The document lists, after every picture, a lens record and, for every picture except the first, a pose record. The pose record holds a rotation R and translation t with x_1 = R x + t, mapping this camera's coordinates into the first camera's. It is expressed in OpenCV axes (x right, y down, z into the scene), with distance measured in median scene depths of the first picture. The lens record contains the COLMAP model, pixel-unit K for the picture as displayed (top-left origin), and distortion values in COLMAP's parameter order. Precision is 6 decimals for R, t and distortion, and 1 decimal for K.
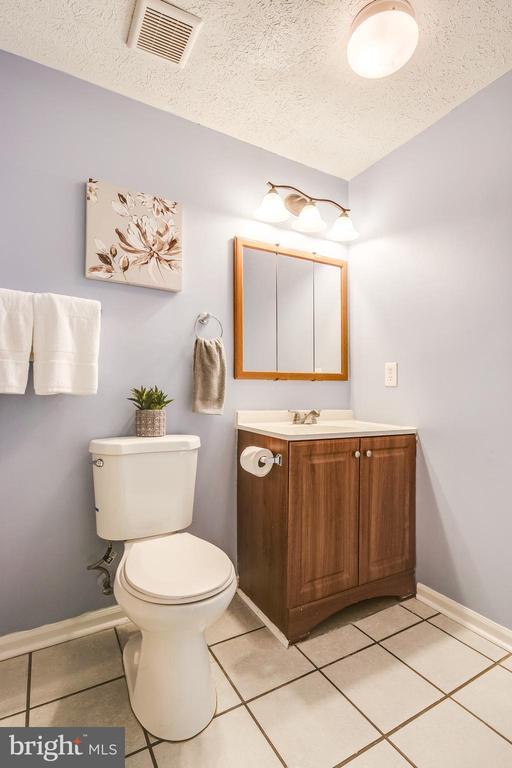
lens RADIAL K [[377.8, 0, 262.3], [0, 377.8, 377.2], [0, 0, 1]] dist [0.024959, -0.004805]
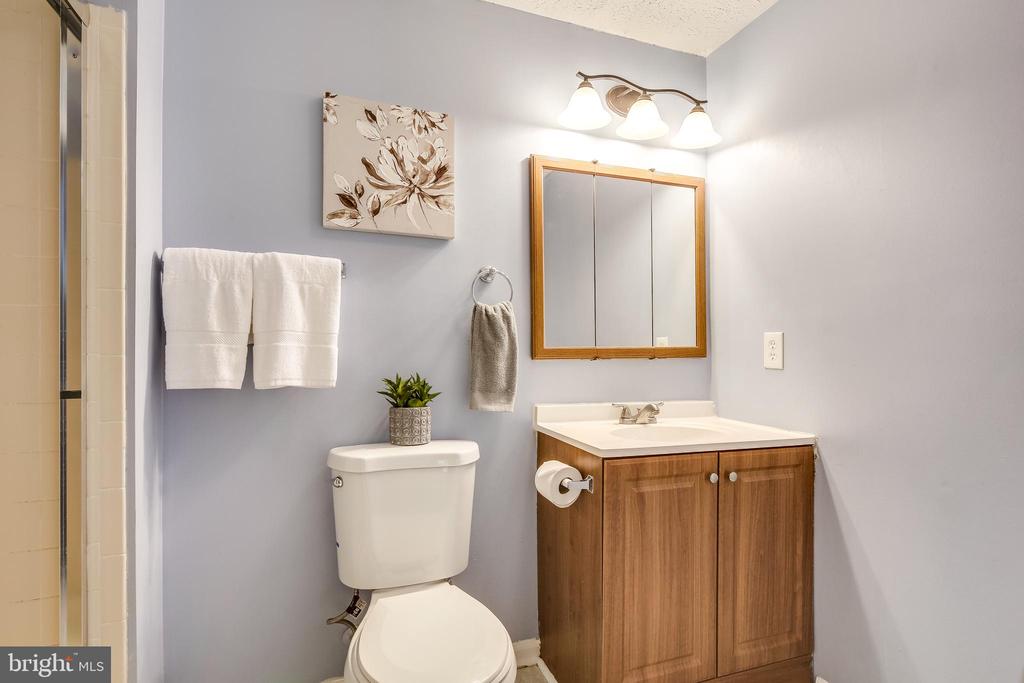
lens RADIAL K [[503.7, 0, 522.2], [0, 503.7, 338.4], [0, 0, 1]] dist [0.024959, -0.004805]
pose [[0.985983, -0.006412, -0.166721, 0.071530], [0.008540, 0.999891, 0.012052, -0.050383], [0.166626, -0.013307, 0.985930, 0.084611]]
